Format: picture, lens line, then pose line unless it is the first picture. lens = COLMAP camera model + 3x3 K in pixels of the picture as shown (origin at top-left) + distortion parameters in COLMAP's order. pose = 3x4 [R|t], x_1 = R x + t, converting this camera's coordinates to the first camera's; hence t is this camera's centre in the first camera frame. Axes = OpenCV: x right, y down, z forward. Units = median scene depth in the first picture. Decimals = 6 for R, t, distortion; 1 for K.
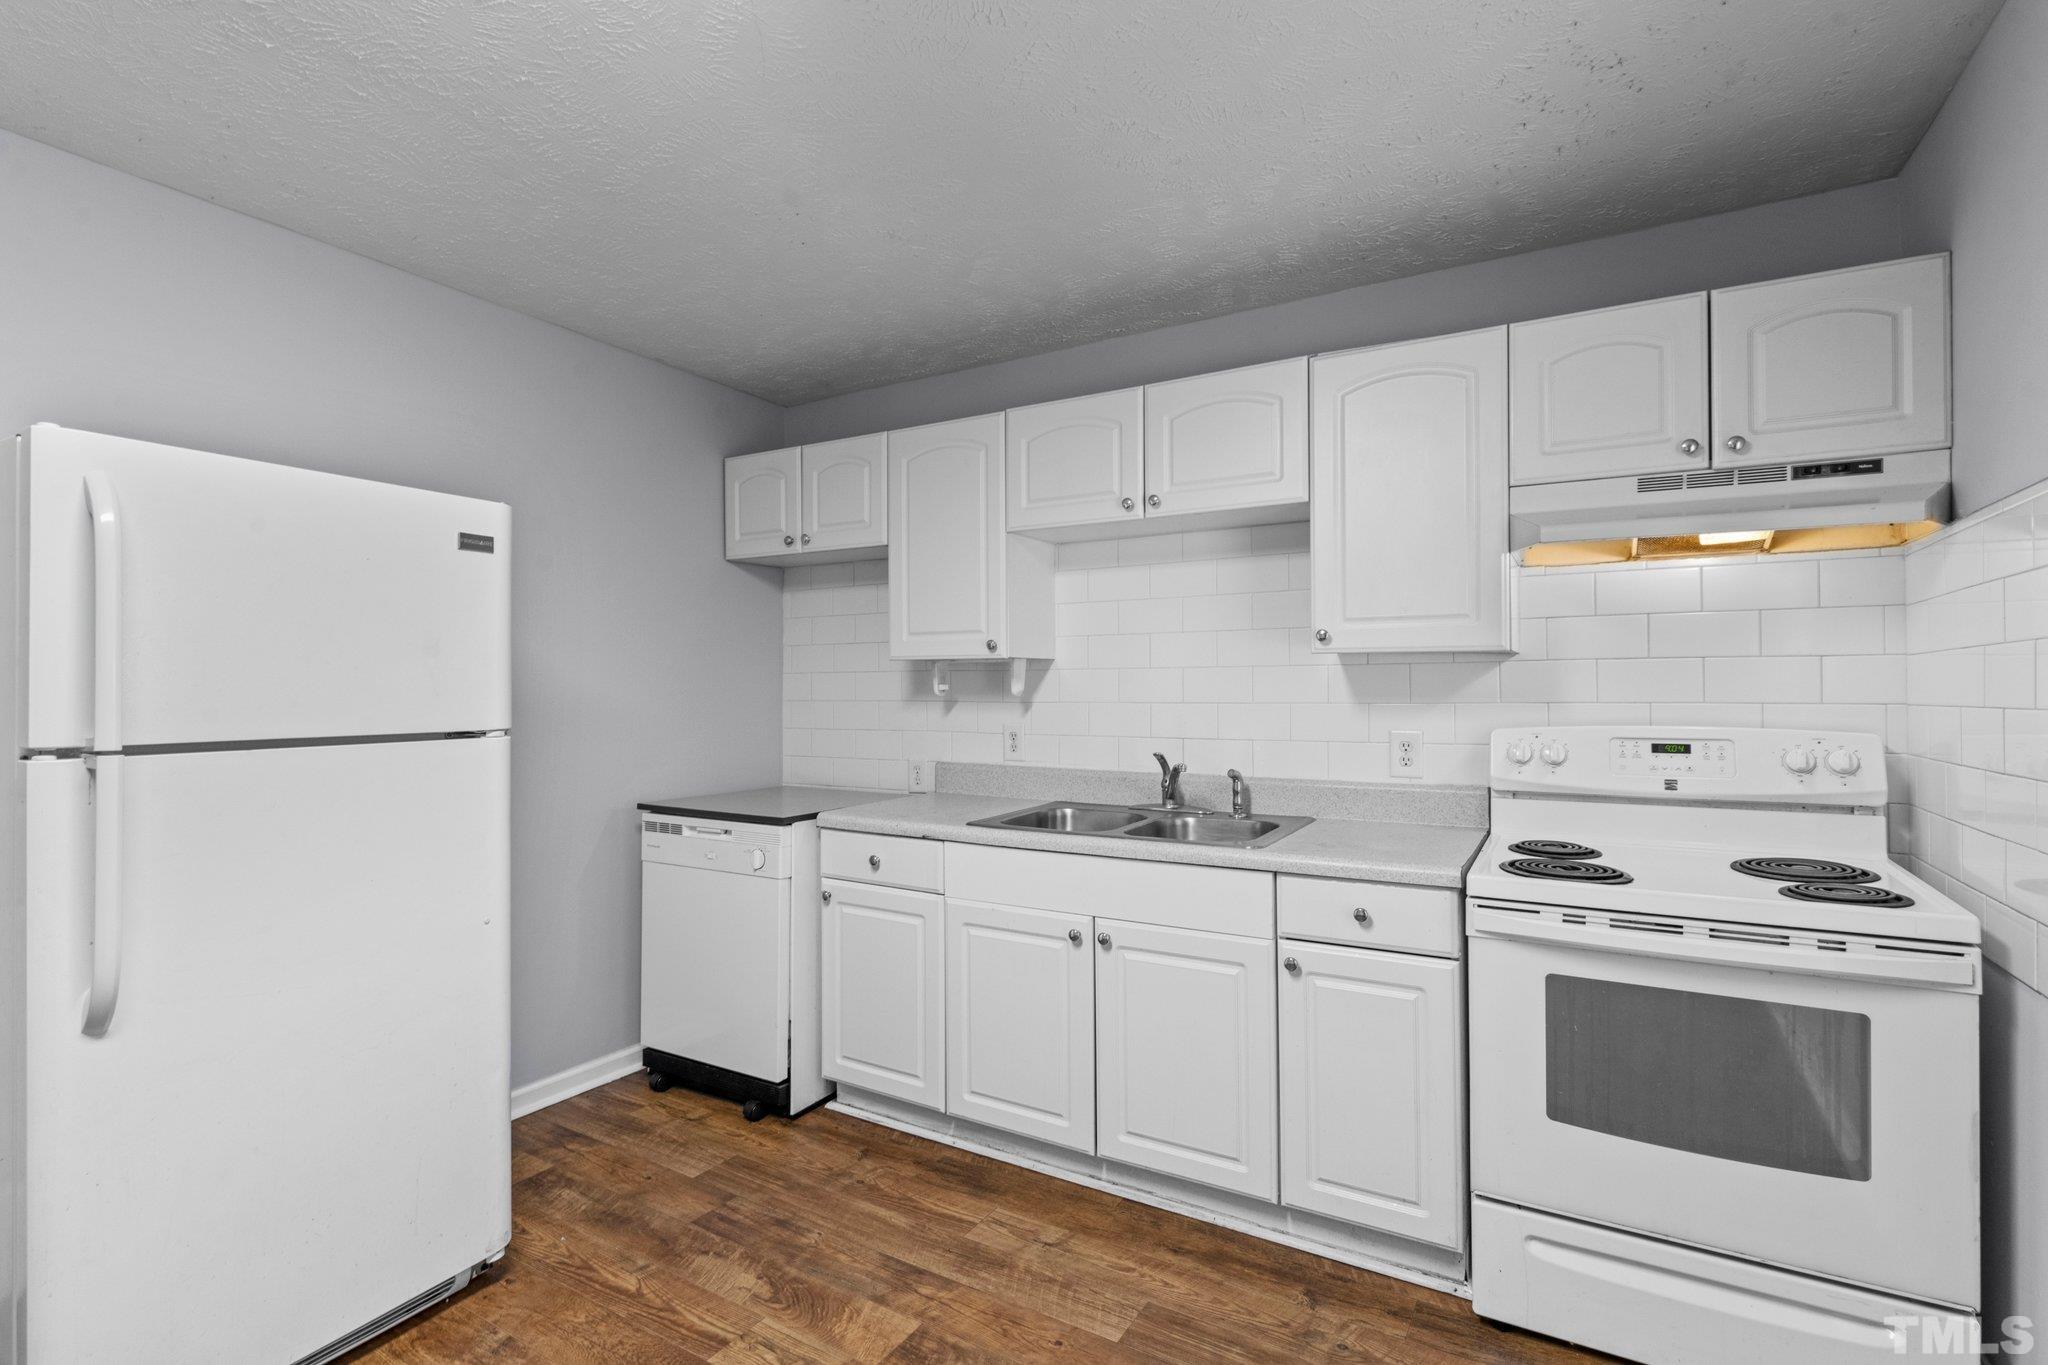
lens RADIAL K [[952.8, 0, 1005.4], [0, 952.8, 677.6], [0, 0, 1]] dist [0.005842, -0.003190]
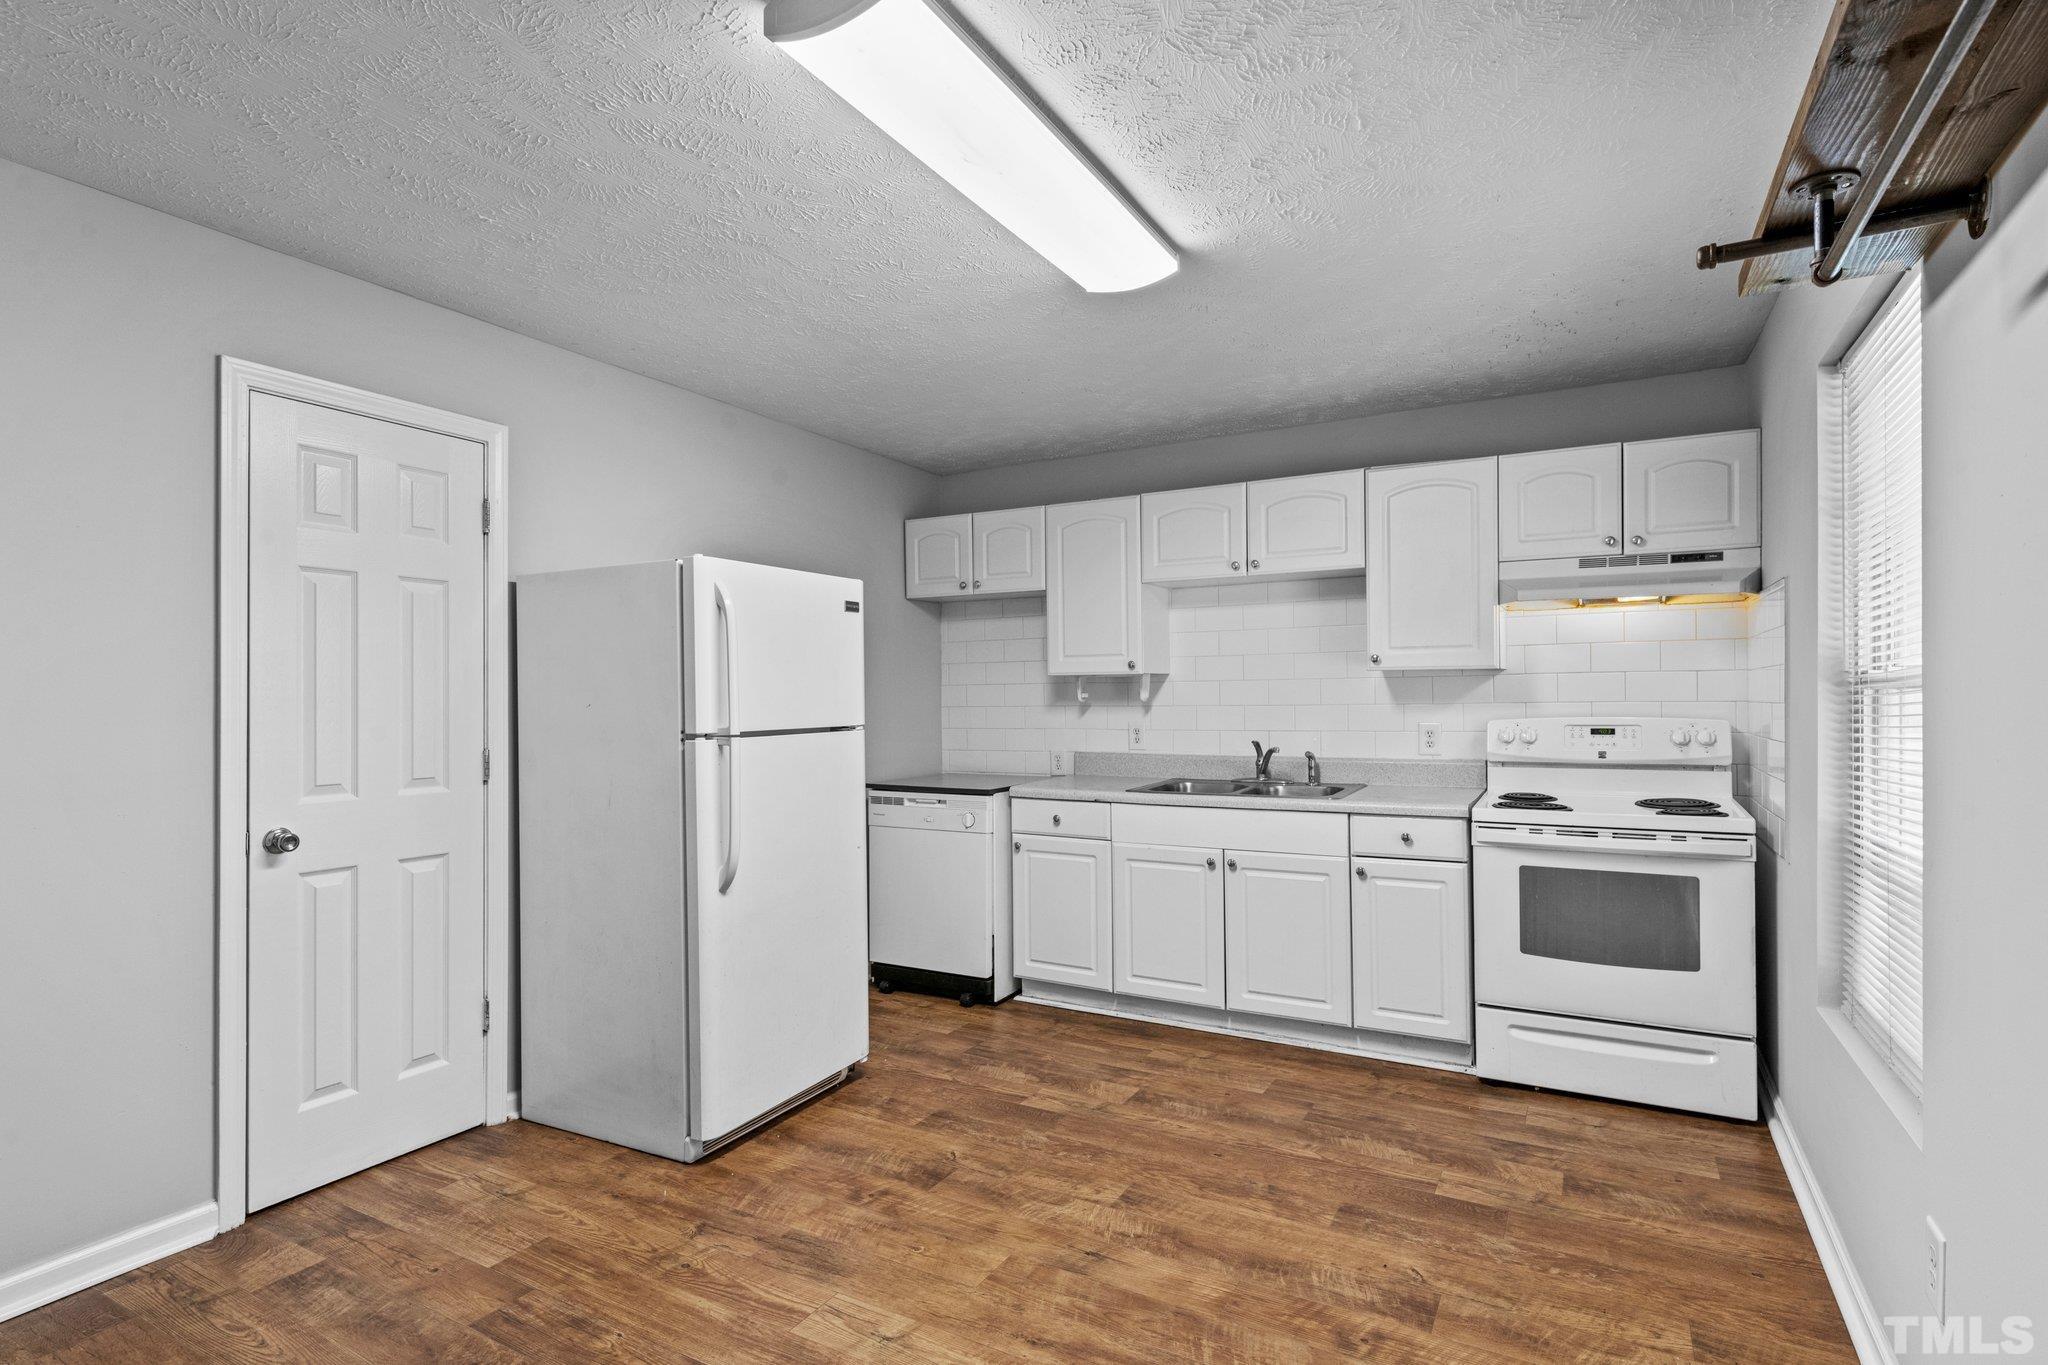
lens RADIAL K [[952.8, 0, 1036.3], [0, 952.8, 698.3], [0, 0, 1]] dist [0.005842, -0.003190]
pose [[0.999557, -0.008339, 0.028573, -0.258323], [0.007932, 0.999866, 0.014305, -0.008577], [-0.028688, -0.014072, 0.999489, -0.509754]]
